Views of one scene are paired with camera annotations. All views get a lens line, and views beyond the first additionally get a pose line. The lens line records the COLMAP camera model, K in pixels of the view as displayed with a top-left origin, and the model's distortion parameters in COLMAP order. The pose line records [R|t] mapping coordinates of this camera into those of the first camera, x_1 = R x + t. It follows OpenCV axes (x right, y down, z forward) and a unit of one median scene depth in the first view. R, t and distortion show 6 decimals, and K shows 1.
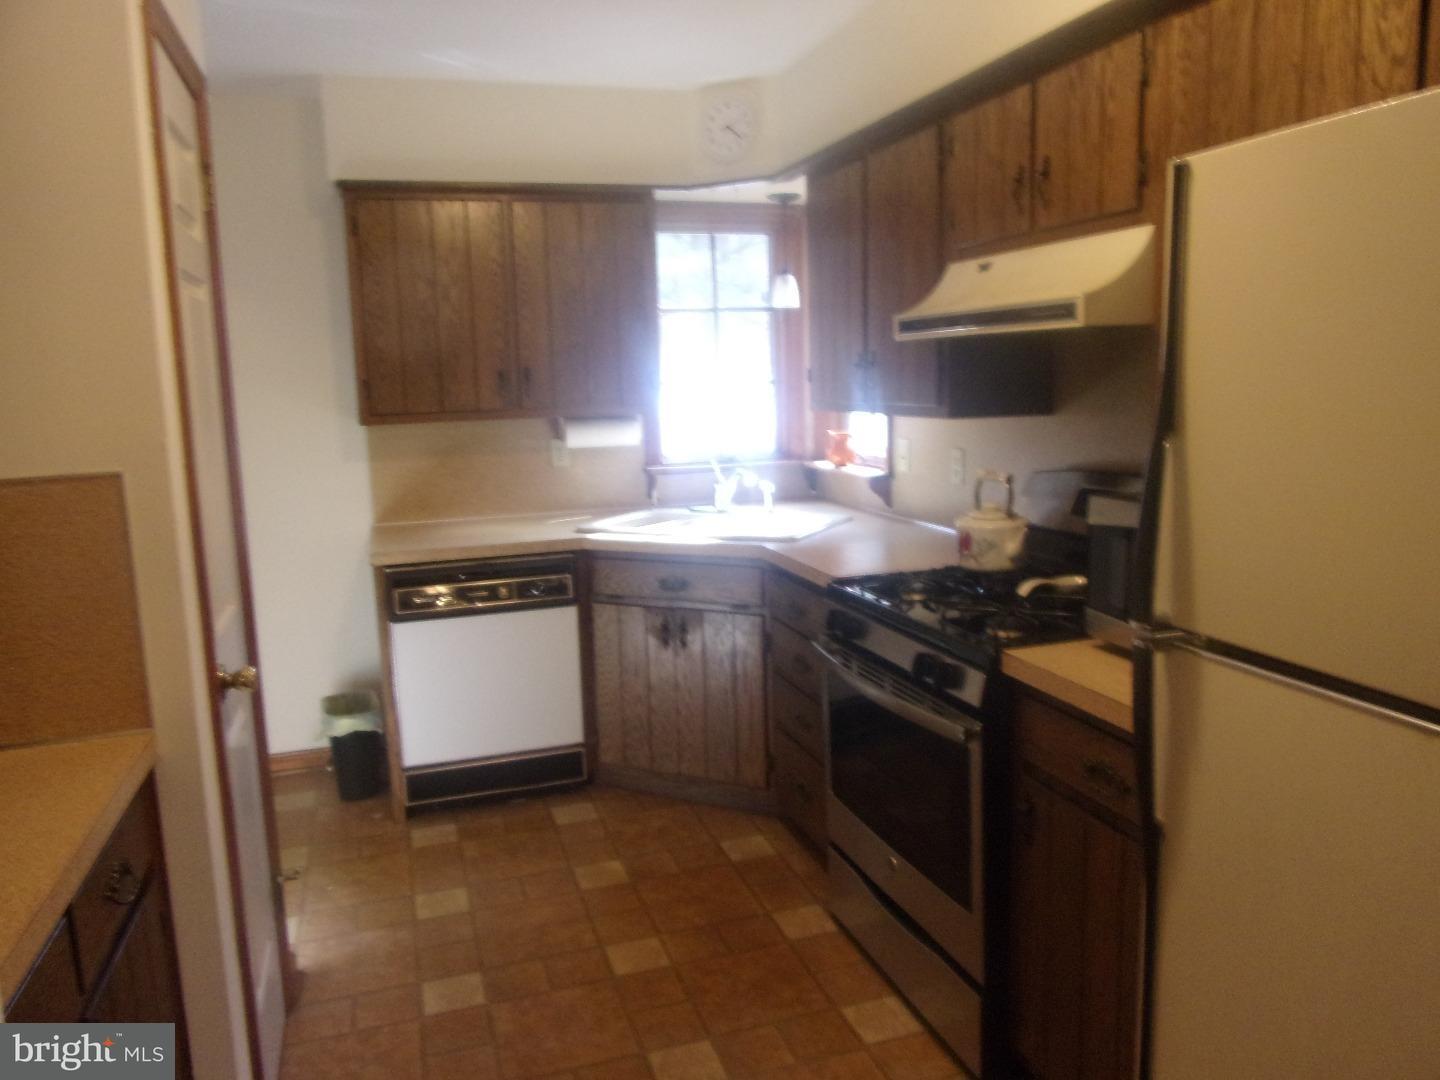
lens RADIAL K [[1088.1, 0, 720.0], [0, 1088.1, 540.0], [0, 0, 1]] dist [-0.003553, -0.001347]
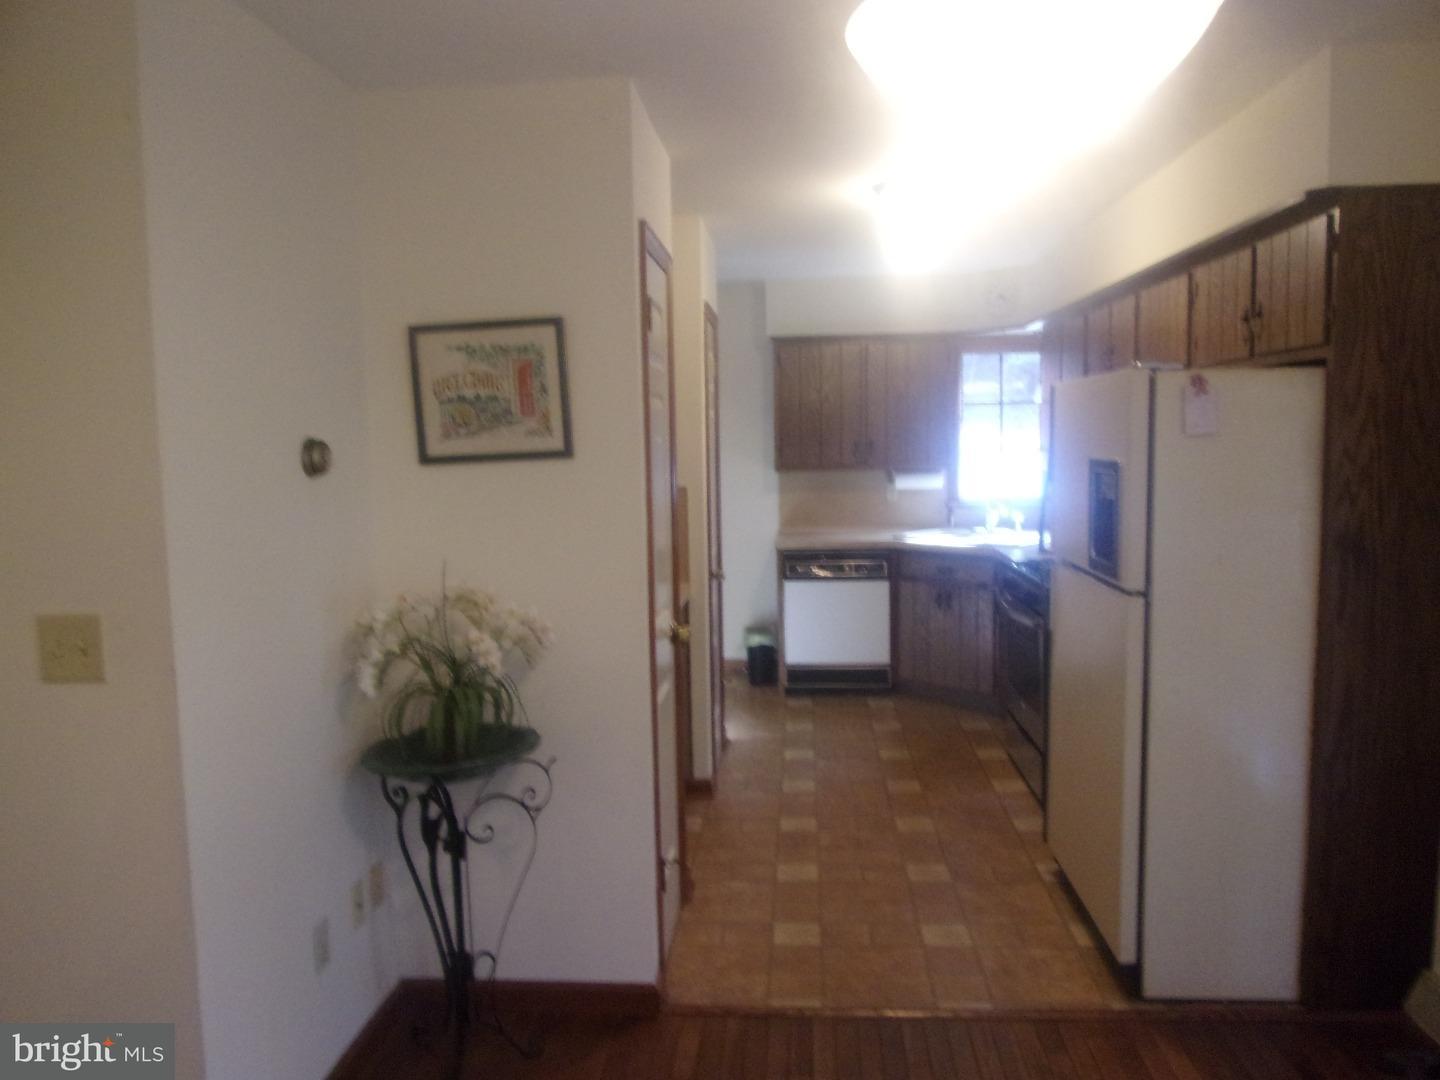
lens RADIAL K [[1088.1, 0, 720.0], [0, 1088.1, 540.0], [0, 0, 1]] dist [-0.003553, -0.001347]
pose [[0.929517, 0.051365, -0.365185, 0.238943], [-0.067976, 0.997149, -0.032767, 0.070605], [0.362460, 0.055281, 0.930358, -0.678802]]
